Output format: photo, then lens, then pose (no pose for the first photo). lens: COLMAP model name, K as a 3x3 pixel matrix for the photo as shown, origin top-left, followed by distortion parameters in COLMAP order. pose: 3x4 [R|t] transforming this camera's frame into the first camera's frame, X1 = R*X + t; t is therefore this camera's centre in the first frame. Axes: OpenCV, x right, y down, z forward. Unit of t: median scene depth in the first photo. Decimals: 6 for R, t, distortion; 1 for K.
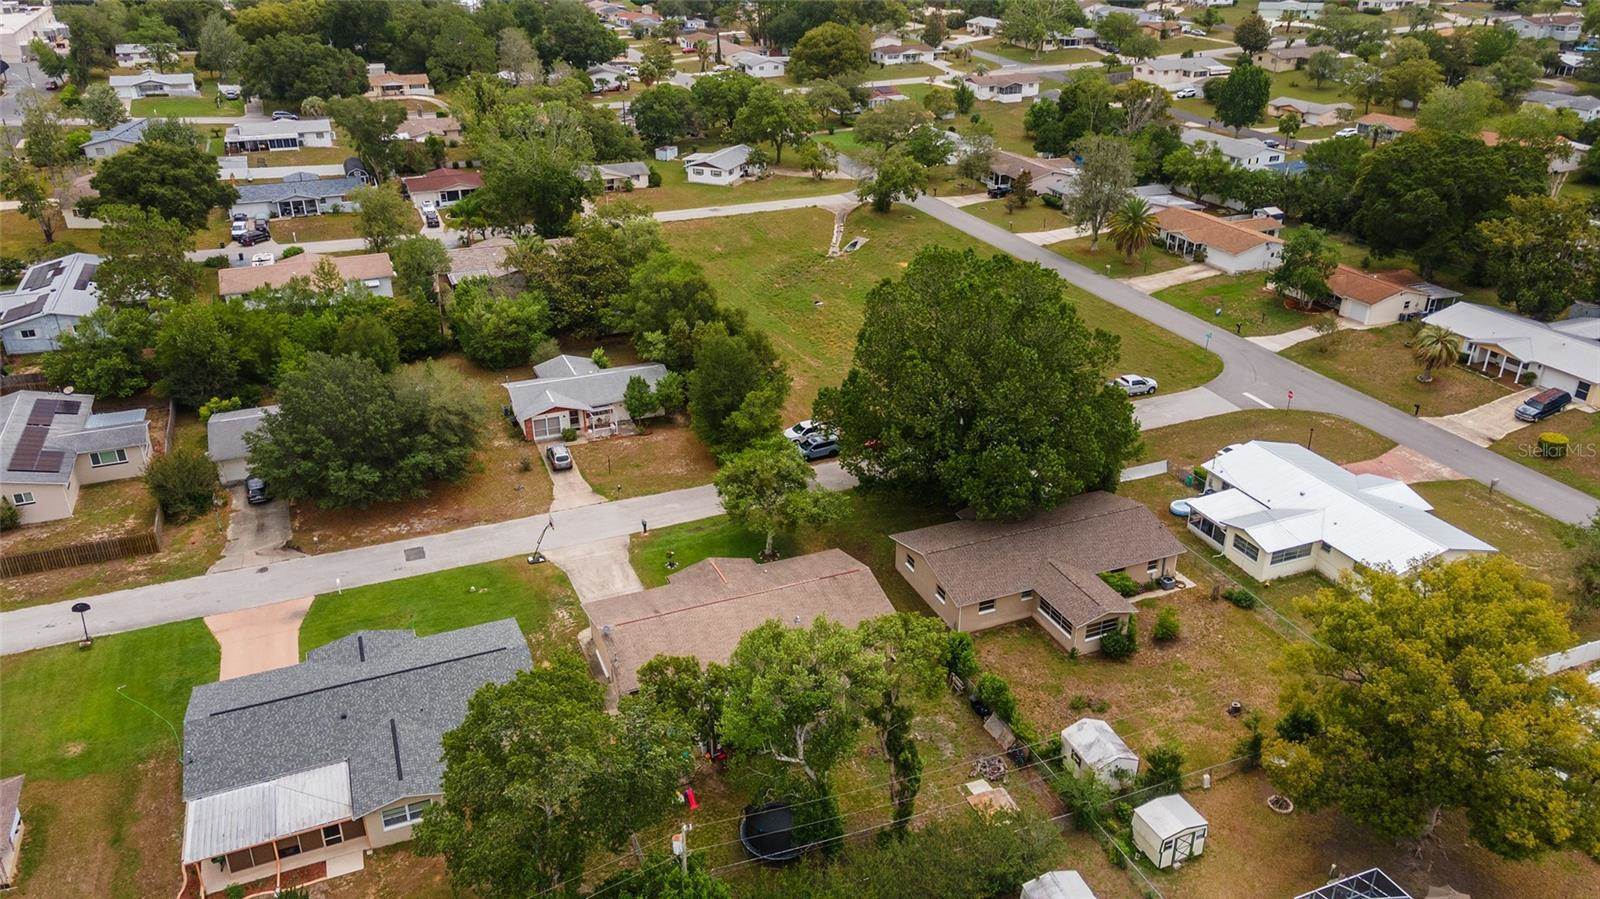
lens RADIAL K [[1156.3, 0, 794.3], [0, 1156.3, 449.0], [0, 0, 1]] dist [0.017020, 0.045939]
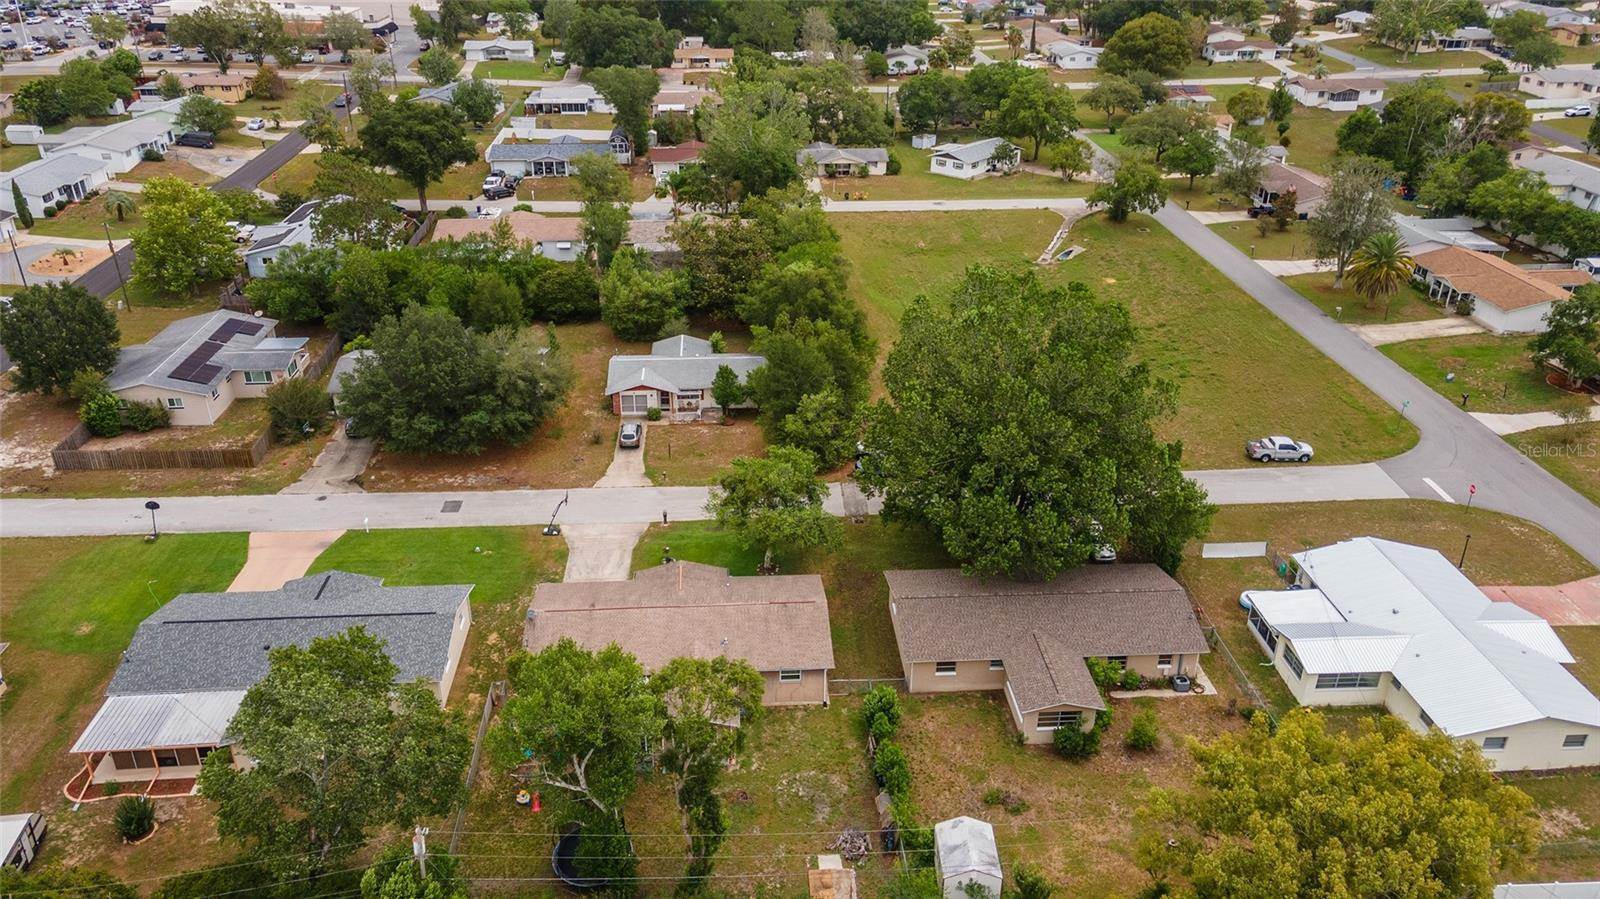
lens RADIAL K [[1156.3, 0, 794.3], [0, 1156.3, 449.0], [0, 0, 1]] dist [0.017020, 0.045939]
pose [[0.946003, 0.149465, -0.287643, 0.184831], [-0.145496, 0.988730, 0.035257, -0.030635], [0.289672, 0.008497, 0.957088, 0.062697]]
